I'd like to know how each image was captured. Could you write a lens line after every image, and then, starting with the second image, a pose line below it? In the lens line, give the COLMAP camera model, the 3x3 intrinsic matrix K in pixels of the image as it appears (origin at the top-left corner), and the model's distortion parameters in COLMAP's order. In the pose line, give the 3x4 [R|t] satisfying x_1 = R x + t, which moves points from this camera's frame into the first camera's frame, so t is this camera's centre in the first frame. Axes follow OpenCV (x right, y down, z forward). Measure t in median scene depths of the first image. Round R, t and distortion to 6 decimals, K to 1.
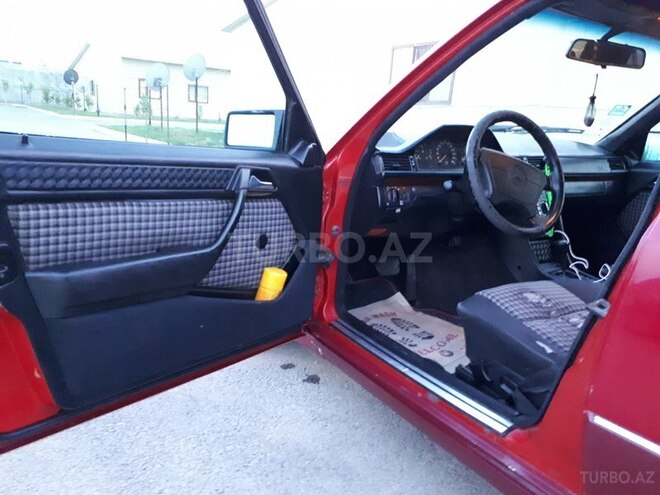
lens RADIAL K [[534.2, 0, 330.0], [0, 534.2, 247.5], [0, 0, 1]] dist [0.015012, 0.002022]
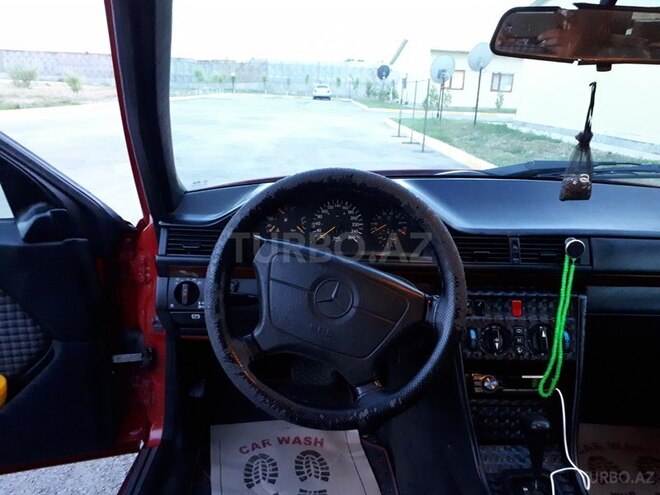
lens RADIAL K [[537.4, 0, 330.0], [0, 537.4, 247.5], [0, 0, 1]] dist [0.006375, -0.001444]
pose [[0.854185, 0.114297, -0.507252, 0.078181], [-0.104884, 0.993363, 0.047211, -0.026845], [0.509282, 0.012876, 0.860503, 0.073323]]
